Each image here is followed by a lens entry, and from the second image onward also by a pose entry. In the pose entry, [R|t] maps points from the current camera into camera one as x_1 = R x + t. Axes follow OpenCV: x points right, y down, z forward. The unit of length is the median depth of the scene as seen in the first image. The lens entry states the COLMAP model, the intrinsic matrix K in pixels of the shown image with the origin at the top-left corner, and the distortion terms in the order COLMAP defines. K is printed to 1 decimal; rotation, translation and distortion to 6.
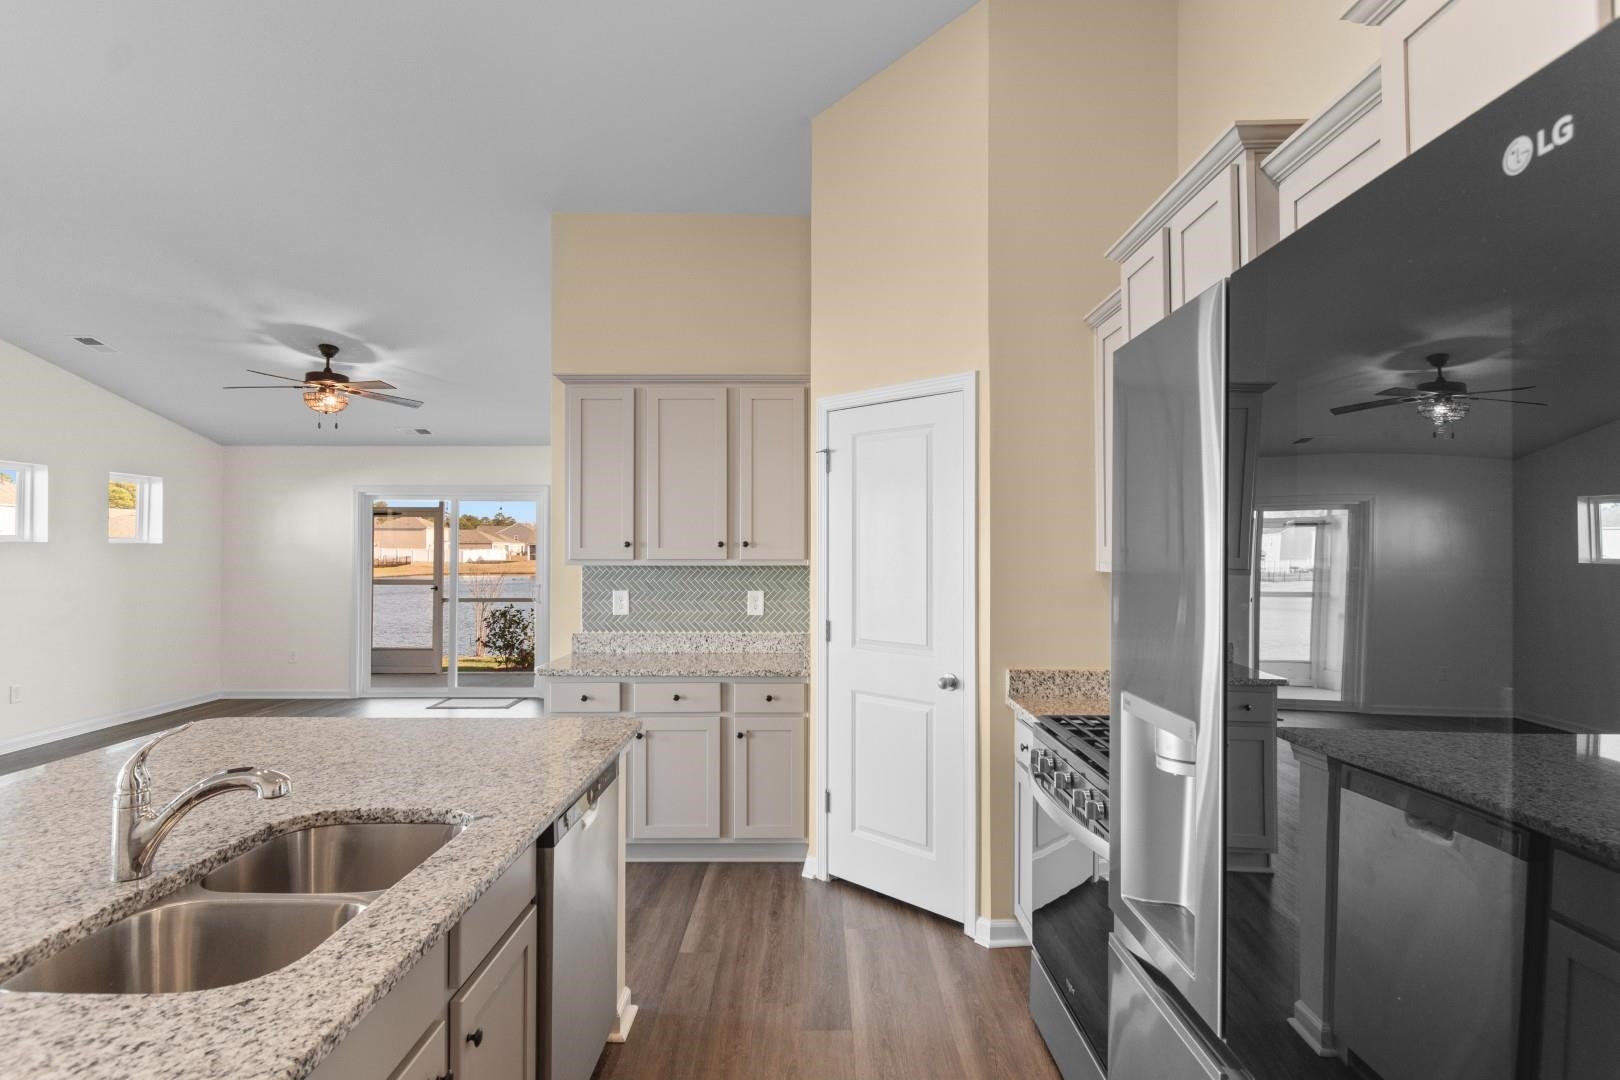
lens RADIAL K [[856.8, 0, 810.0], [0, 856.8, 540.0], [0, 0, 1]] dist [0.009865, -0.009495]
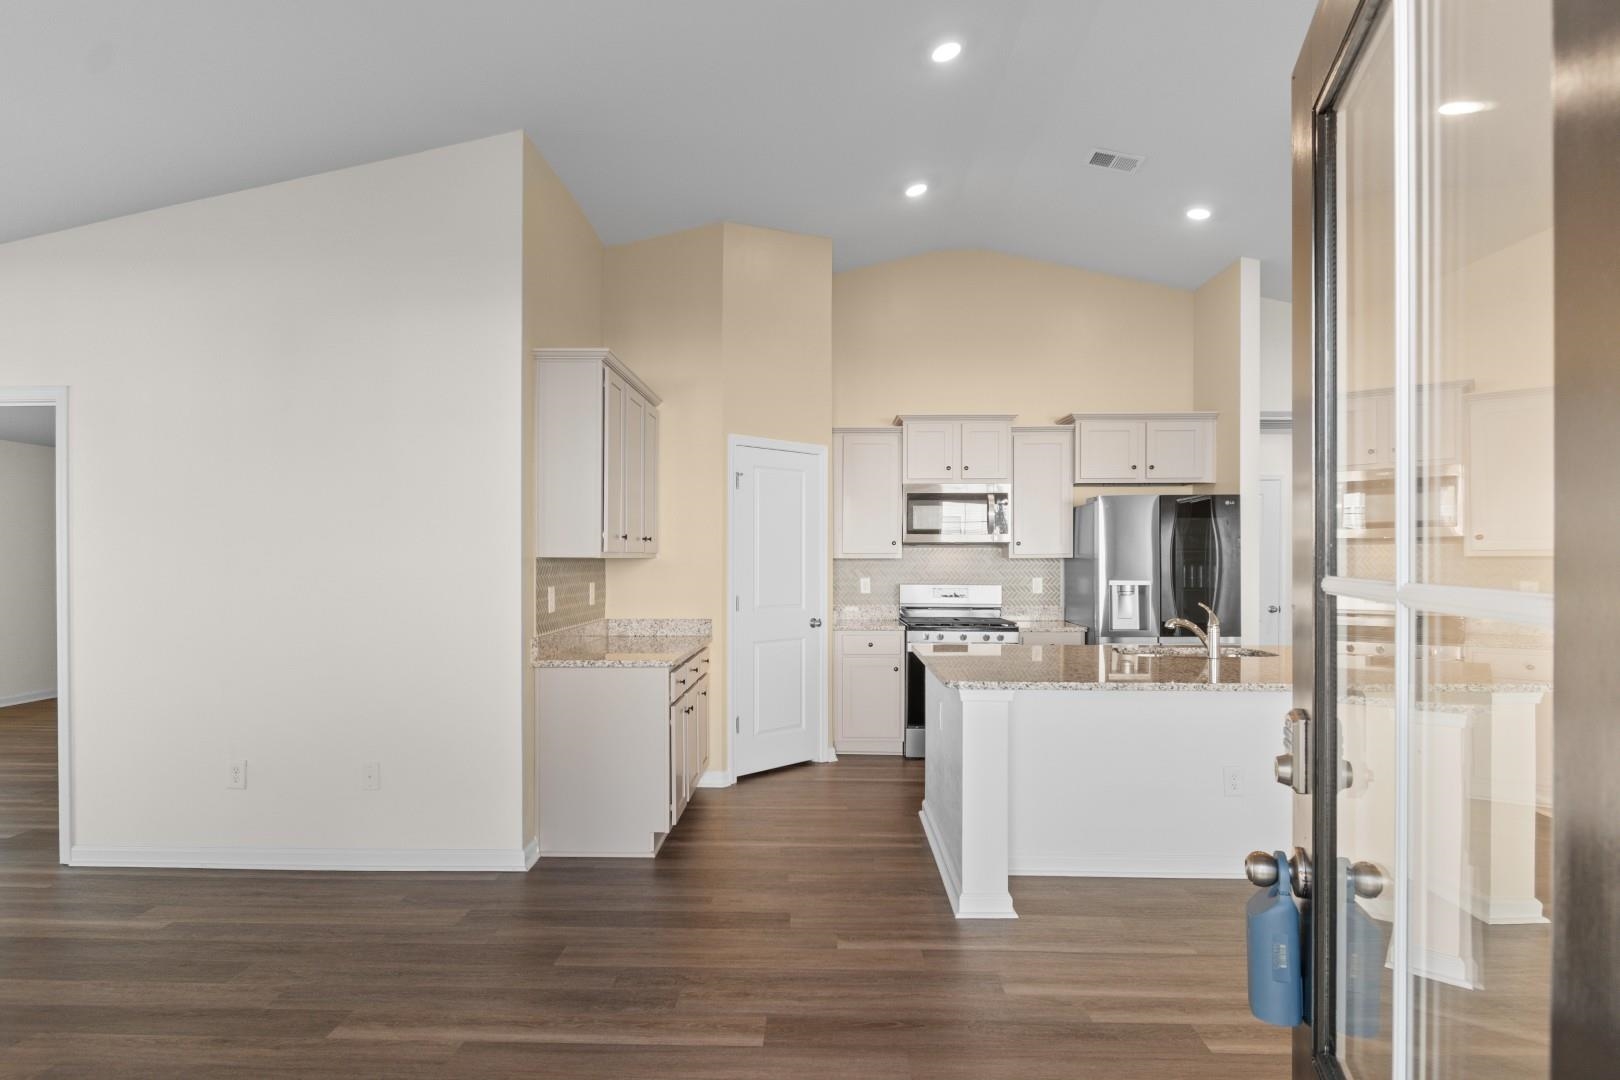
lens RADIAL K [[852.1, 0, 806.9], [0, 852.1, 563.9], [0, 0, 1]] dist [0.000782, -0.002821]
pose [[0.022956, -0.006050, 0.999718, -1.209836], [-0.011400, 0.999915, 0.006313, 0.028490], [-0.999671, -0.011541, 0.022885, 0.761511]]
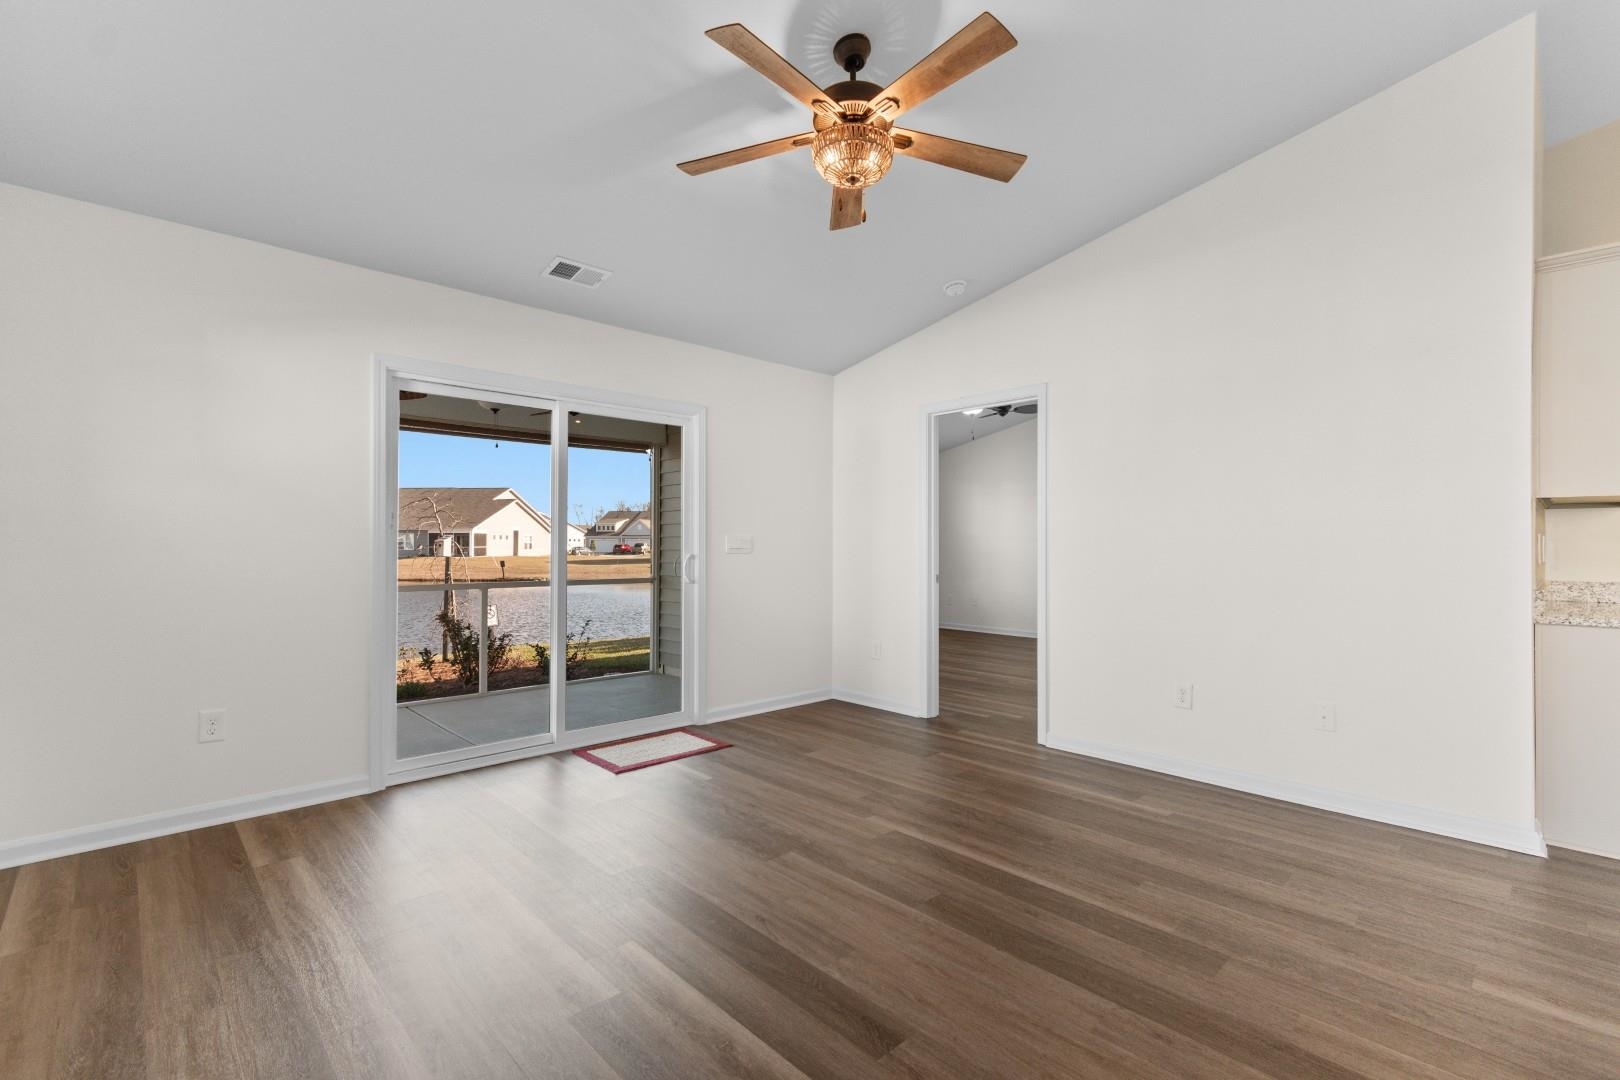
lens RADIAL K [[723.7, 0, 810.1], [0, 723.7, 543.5], [0, 0, 1]] dist [0.000719, -0.000242]
pose [[0.723298, 0.003412, 0.690528, -1.263611], [-0.010999, 0.999918, 0.006580, 0.076673], [-0.690449, -0.012355, 0.723276, 1.057589]]
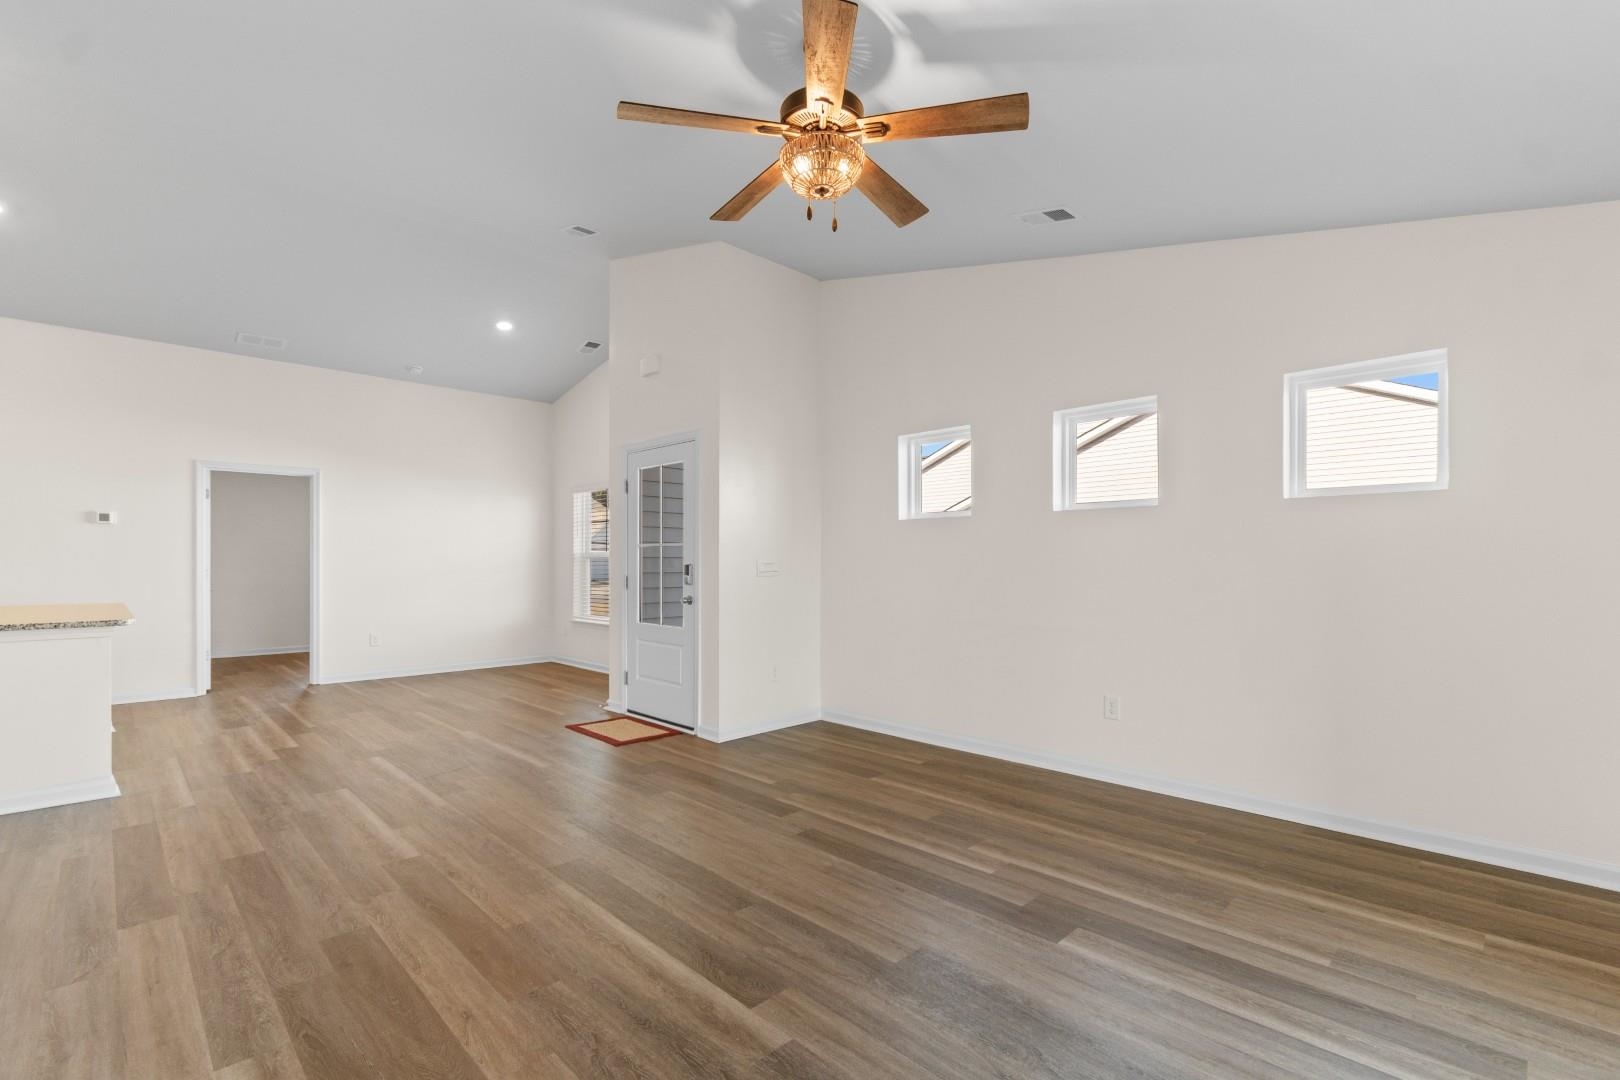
lens RADIAL K [[724.1, 0, 808.1], [0, 724.1, 565.8], [0, 0, 1]] dist [0.000960, -0.000162]
pose [[-0.710485, 0.002636, -0.703707, -0.417235], [0.007320, 0.999967, -0.003645, 0.079420], [0.703674, -0.007741, -0.710481, 1.864060]]
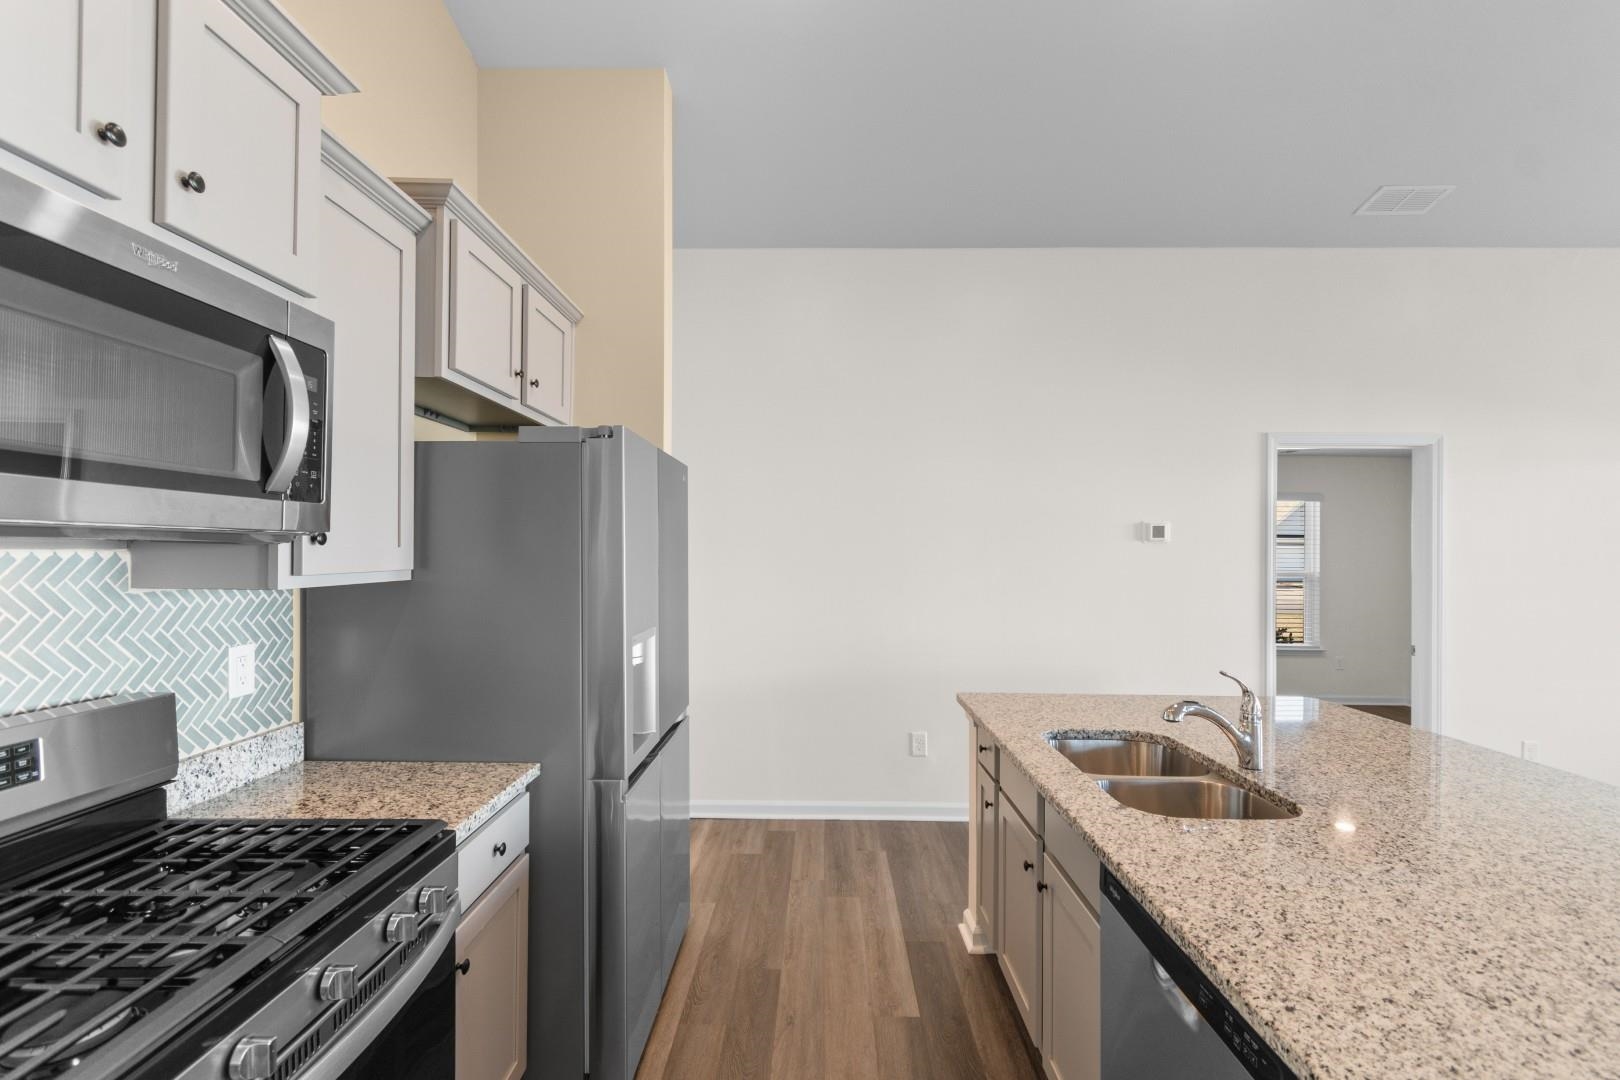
lens RADIAL K [[720.1, 0, 812.3], [0, 720.1, 552.1], [0, 0, 1]] dist [0.001313, -0.000068]
pose [[-0.999940, -0.007686, 0.007818, -0.001372], [-0.007778, 0.999899, -0.011871, 0.008121], [-0.007726, -0.011931, -0.999899, 0.784818]]
